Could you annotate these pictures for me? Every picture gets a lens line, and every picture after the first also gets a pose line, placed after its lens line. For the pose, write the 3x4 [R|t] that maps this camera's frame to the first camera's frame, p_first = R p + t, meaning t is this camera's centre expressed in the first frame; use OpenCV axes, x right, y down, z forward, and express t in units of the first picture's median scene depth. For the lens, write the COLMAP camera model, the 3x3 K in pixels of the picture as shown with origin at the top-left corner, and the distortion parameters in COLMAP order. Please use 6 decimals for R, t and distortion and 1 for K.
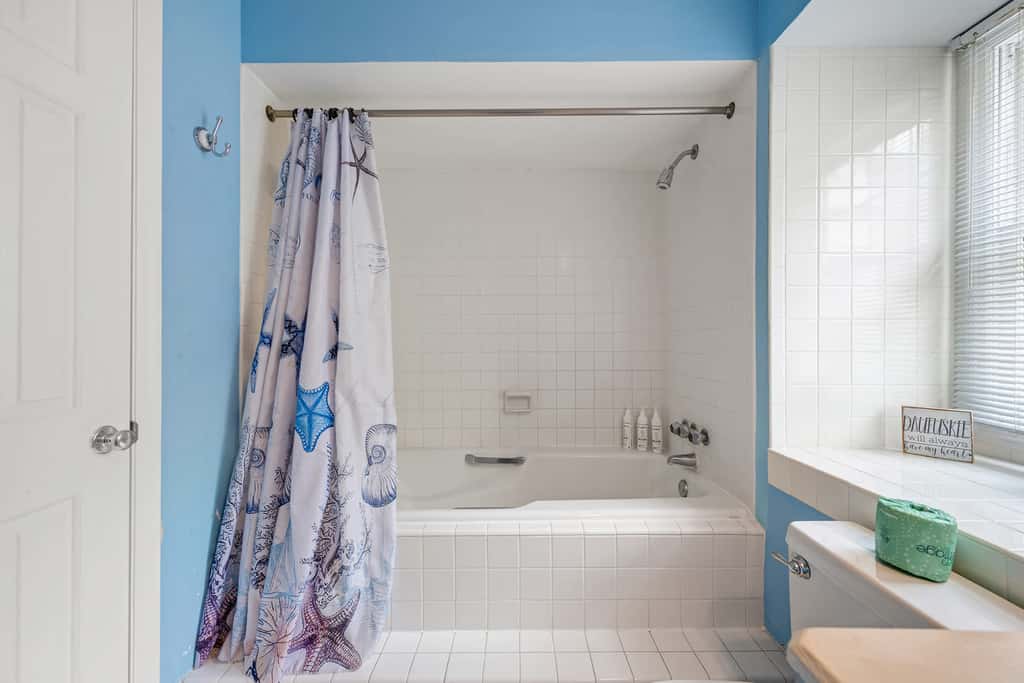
lens RADIAL K [[403.7, 0, 514.0], [0, 403.7, 338.9], [0, 0, 1]] dist [-0.002774, -0.000234]
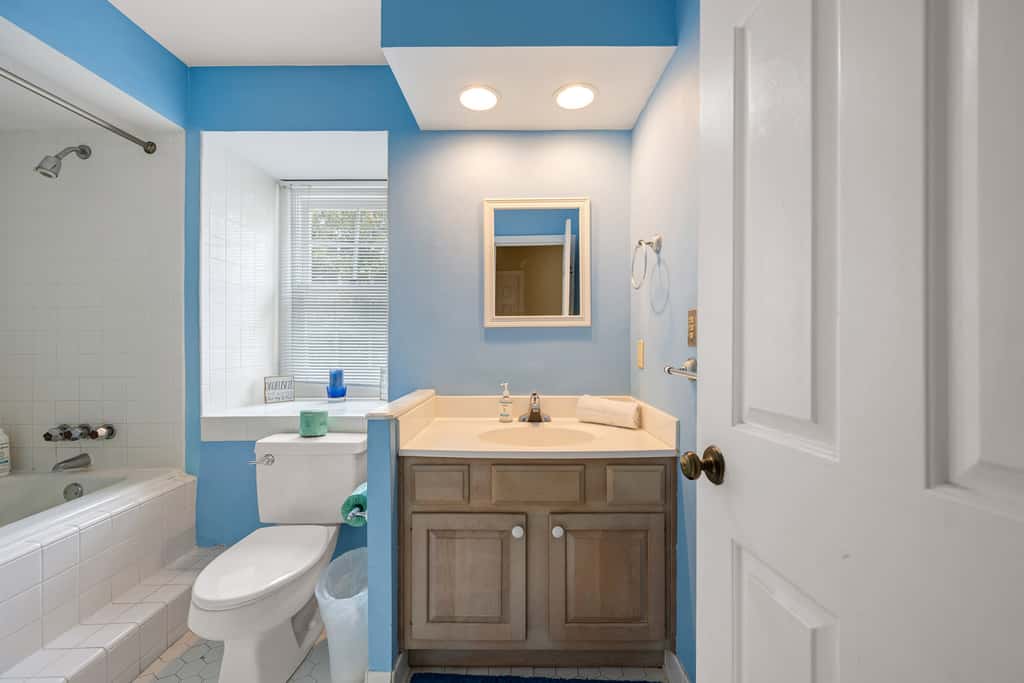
lens RADIAL K [[403.7, 0, 514.0], [0, 403.7, 338.9], [0, 0, 1]] dist [-0.002774, -0.000234]
pose [[0.006553, 0.003821, 0.999971, -0.761205], [0.000668, 0.999992, -0.003826, 0.006294], [-0.999978, 0.000693, 0.006550, -0.102644]]
